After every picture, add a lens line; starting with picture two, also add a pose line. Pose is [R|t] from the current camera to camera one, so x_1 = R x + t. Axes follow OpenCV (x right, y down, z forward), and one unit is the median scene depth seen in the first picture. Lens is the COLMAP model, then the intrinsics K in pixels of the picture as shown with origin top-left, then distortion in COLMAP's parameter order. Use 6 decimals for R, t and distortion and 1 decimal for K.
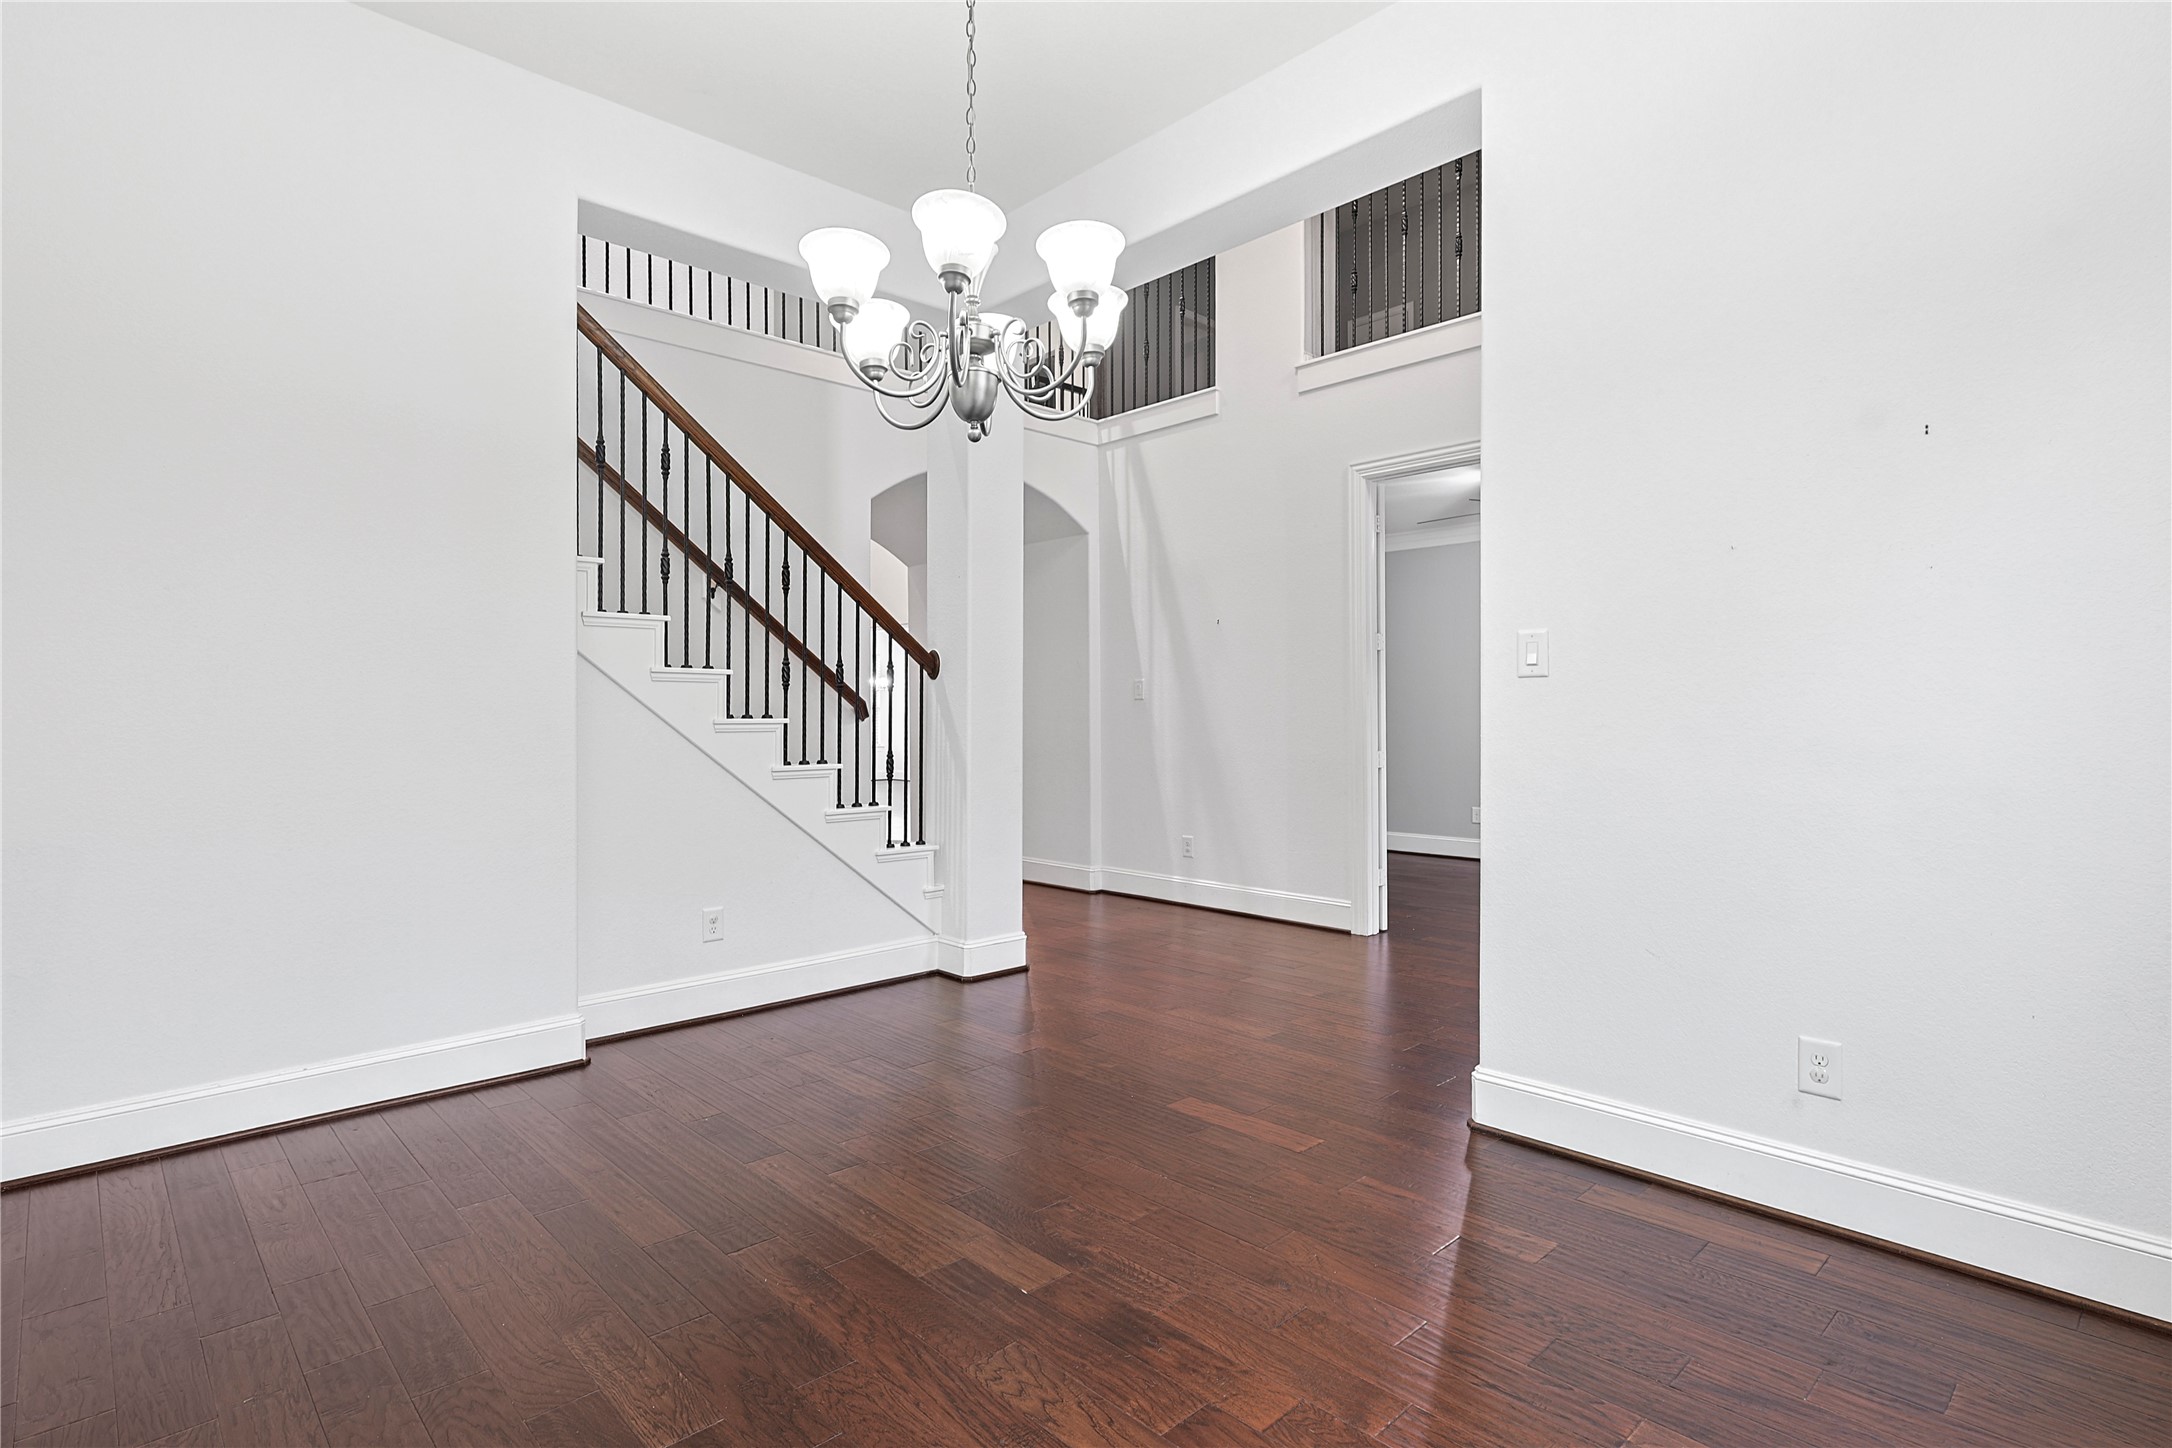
lens RADIAL K [[1081.3, 0, 1086.9], [0, 1081.3, 721.0], [0, 0, 1]] dist [0.001579, -0.000182]
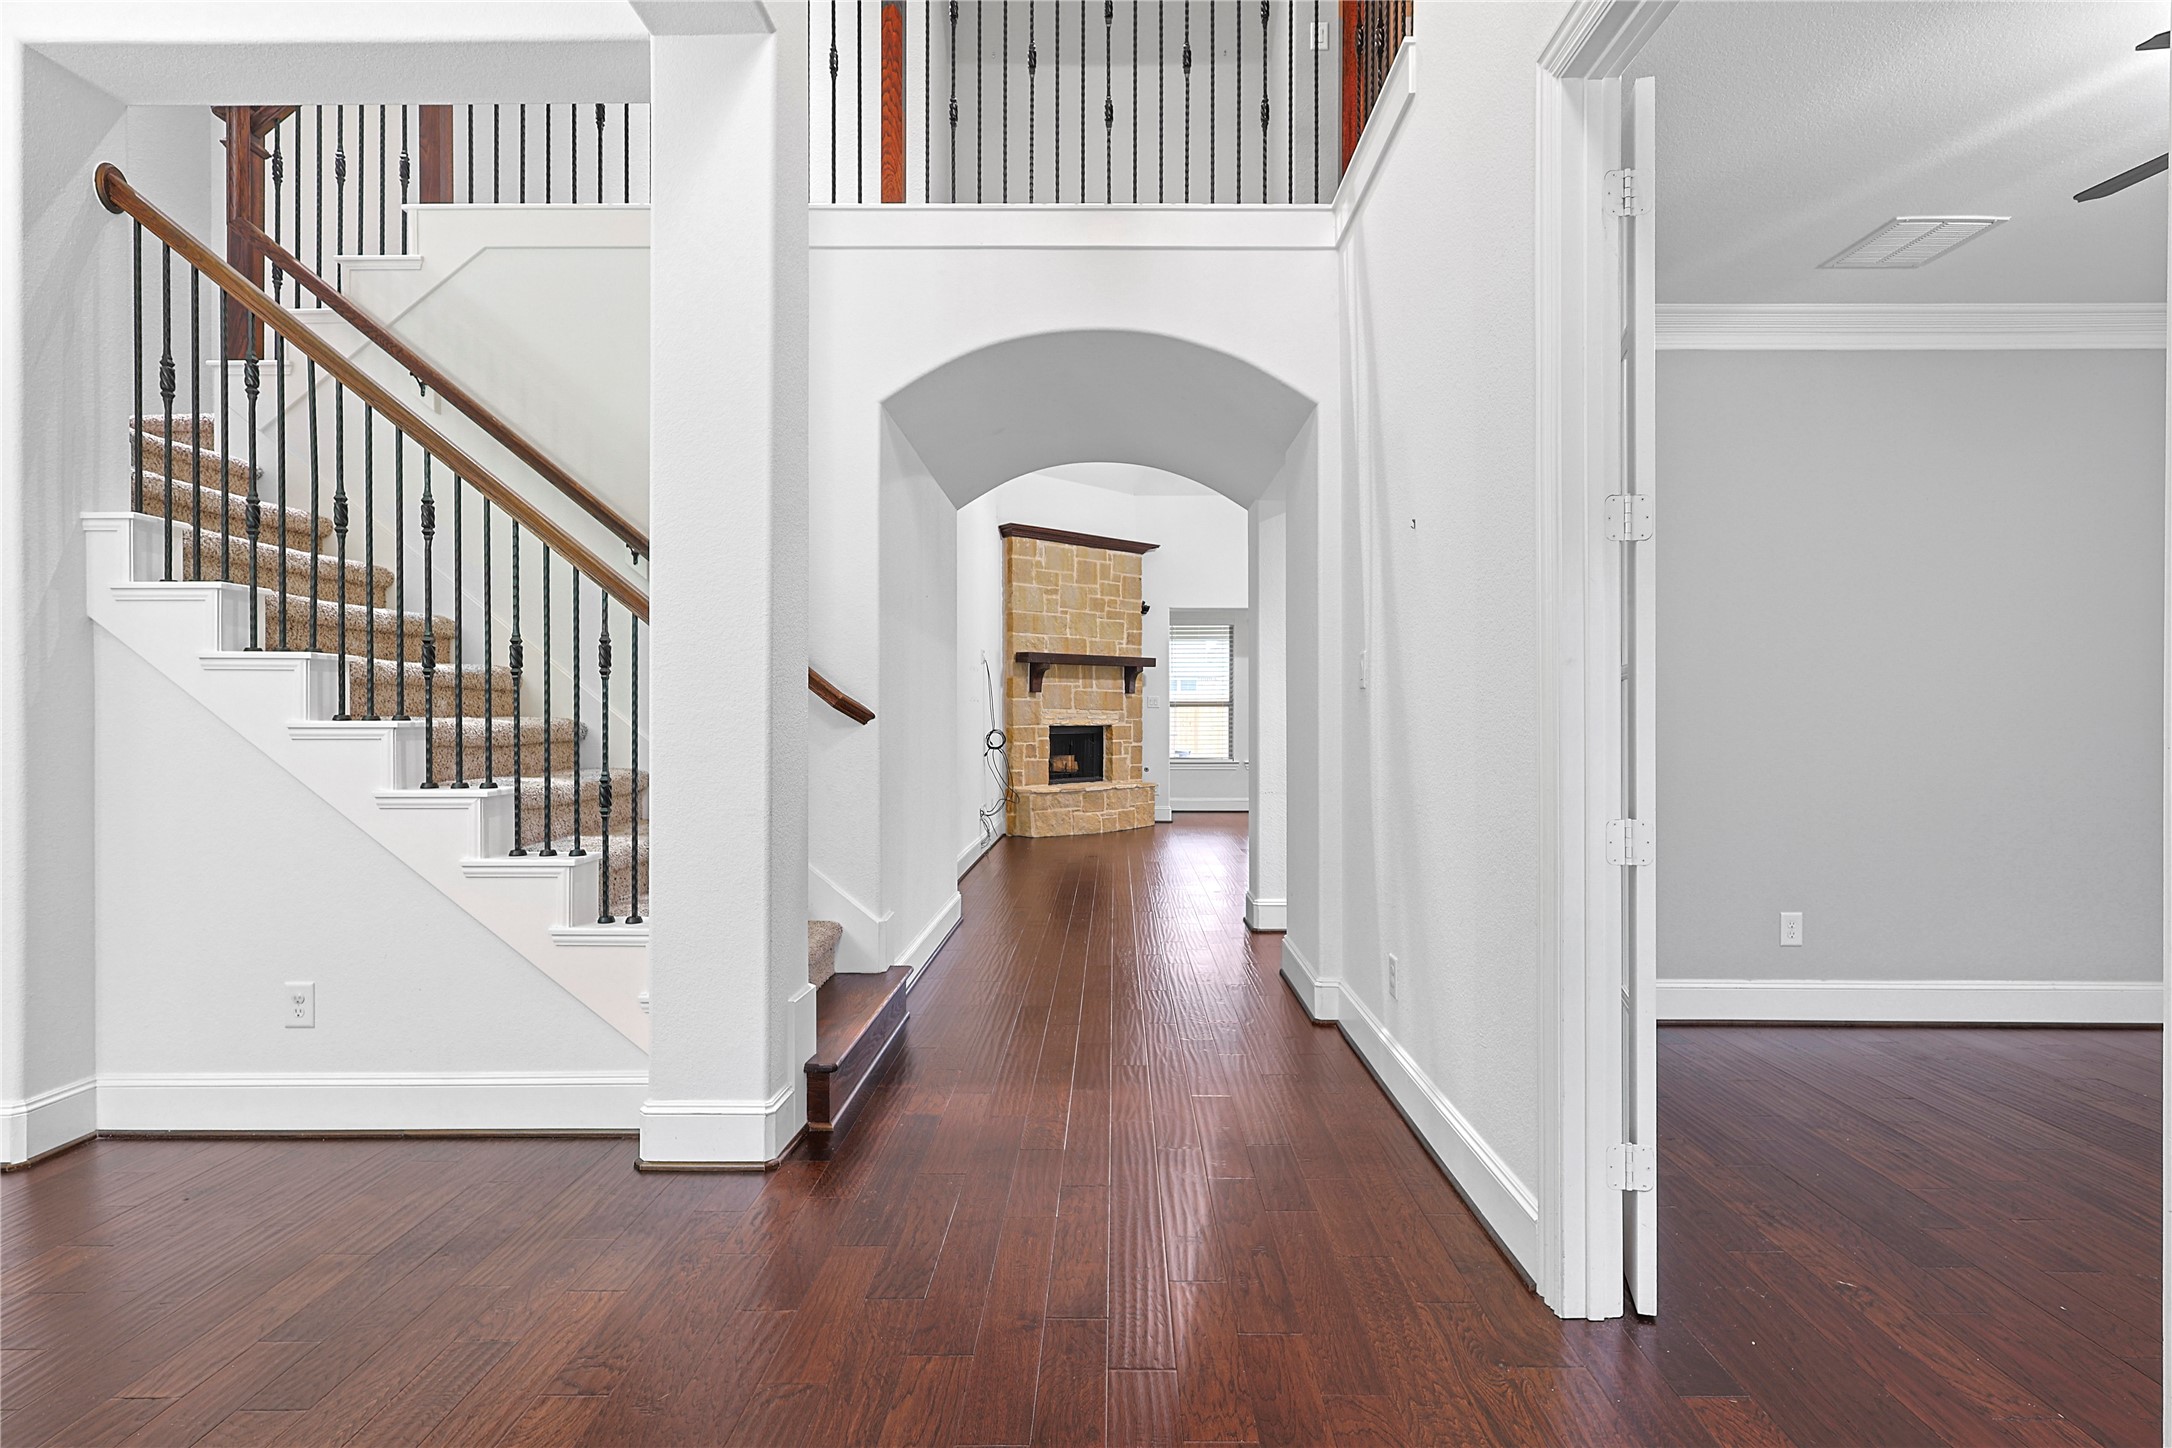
lens RADIAL K [[1081.3, 0, 1089.6], [0, 1081.3, 715.0], [0, 0, 1]] dist [0.001579, -0.000182]
pose [[0.723252, 0.003300, -0.690577, 0.448918], [-0.006043, 0.999981, -0.001550, -0.006473], [0.690558, 0.005294, 0.723258, 0.706144]]
